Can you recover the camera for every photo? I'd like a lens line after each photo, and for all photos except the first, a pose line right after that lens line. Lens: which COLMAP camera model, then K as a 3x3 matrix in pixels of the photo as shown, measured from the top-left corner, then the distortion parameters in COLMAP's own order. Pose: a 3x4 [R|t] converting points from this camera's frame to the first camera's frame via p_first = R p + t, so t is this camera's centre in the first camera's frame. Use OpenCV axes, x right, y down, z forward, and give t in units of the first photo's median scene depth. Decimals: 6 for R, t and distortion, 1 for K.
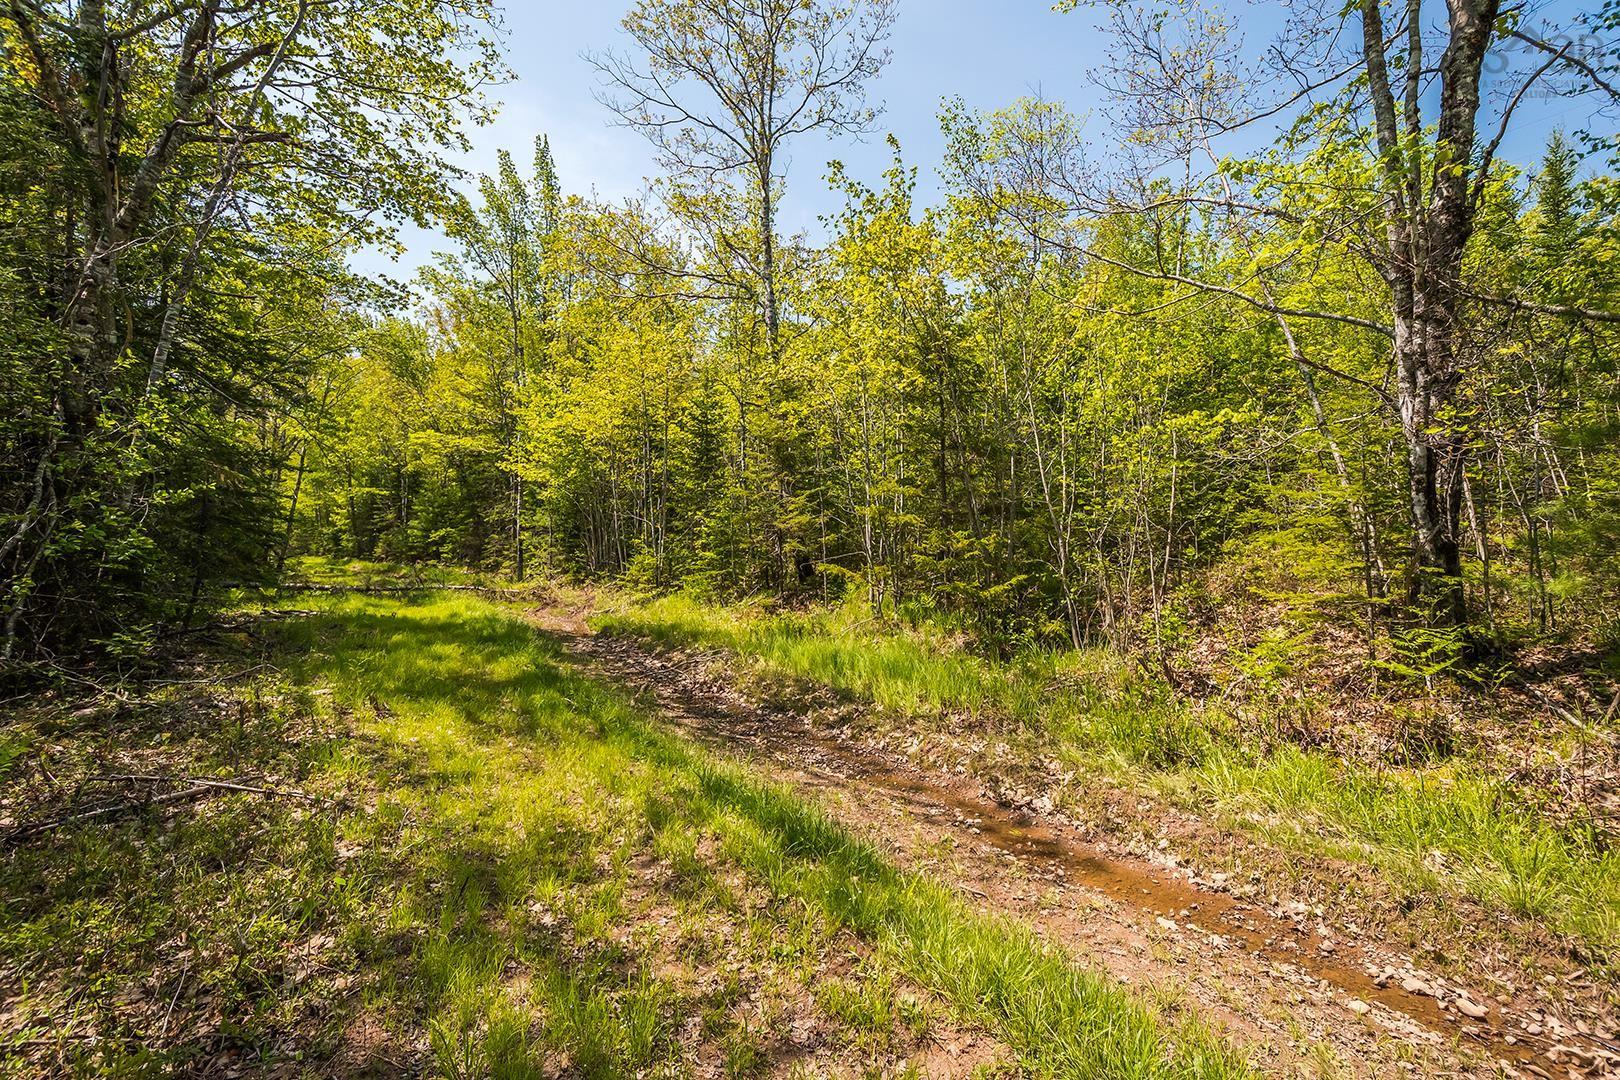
lens RADIAL K [[731.3, 0, 813.5], [0, 731.3, 544.8], [0, 0, 1]] dist [0.001410, 0.000059]
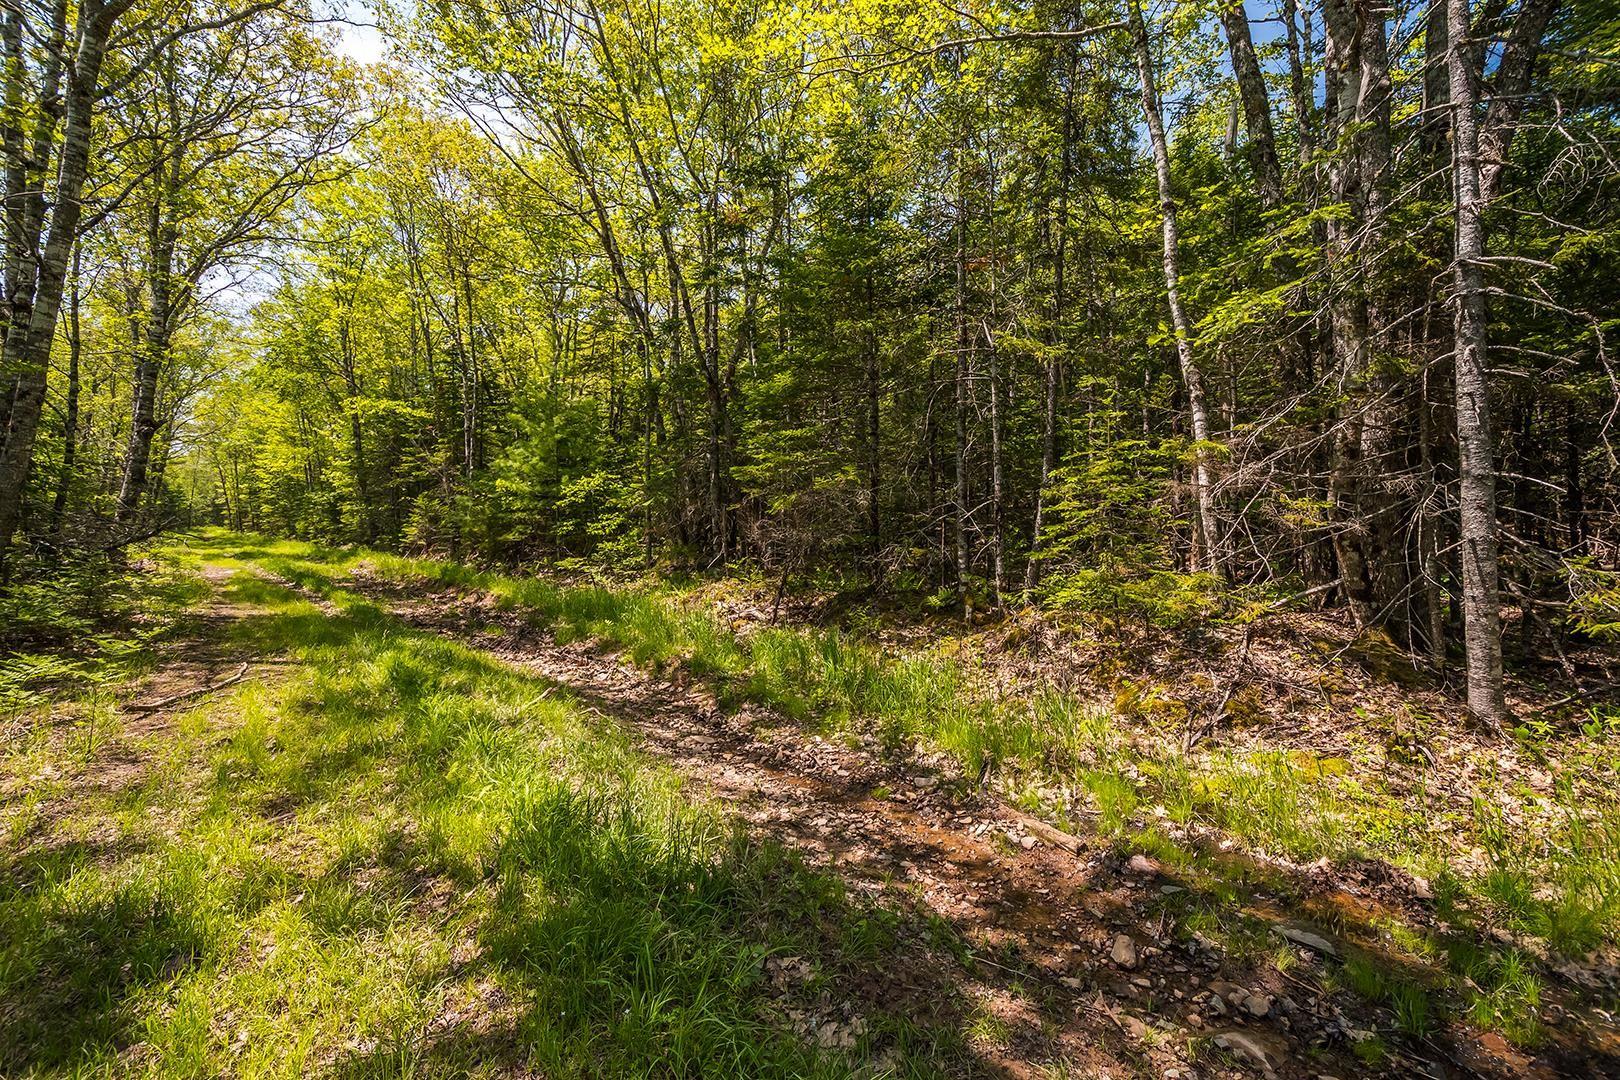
lens RADIAL K [[703.2, 0, 819.9], [0, 703.2, 535.8], [0, 0, 1]] dist [0.002006, -0.002708]
pose [[0.999976, 0.001524, 0.006774, -0.324948], [-0.001610, 0.999919, 0.012602, 0.004552], [-0.006754, -0.012613, 0.999898, 0.528393]]
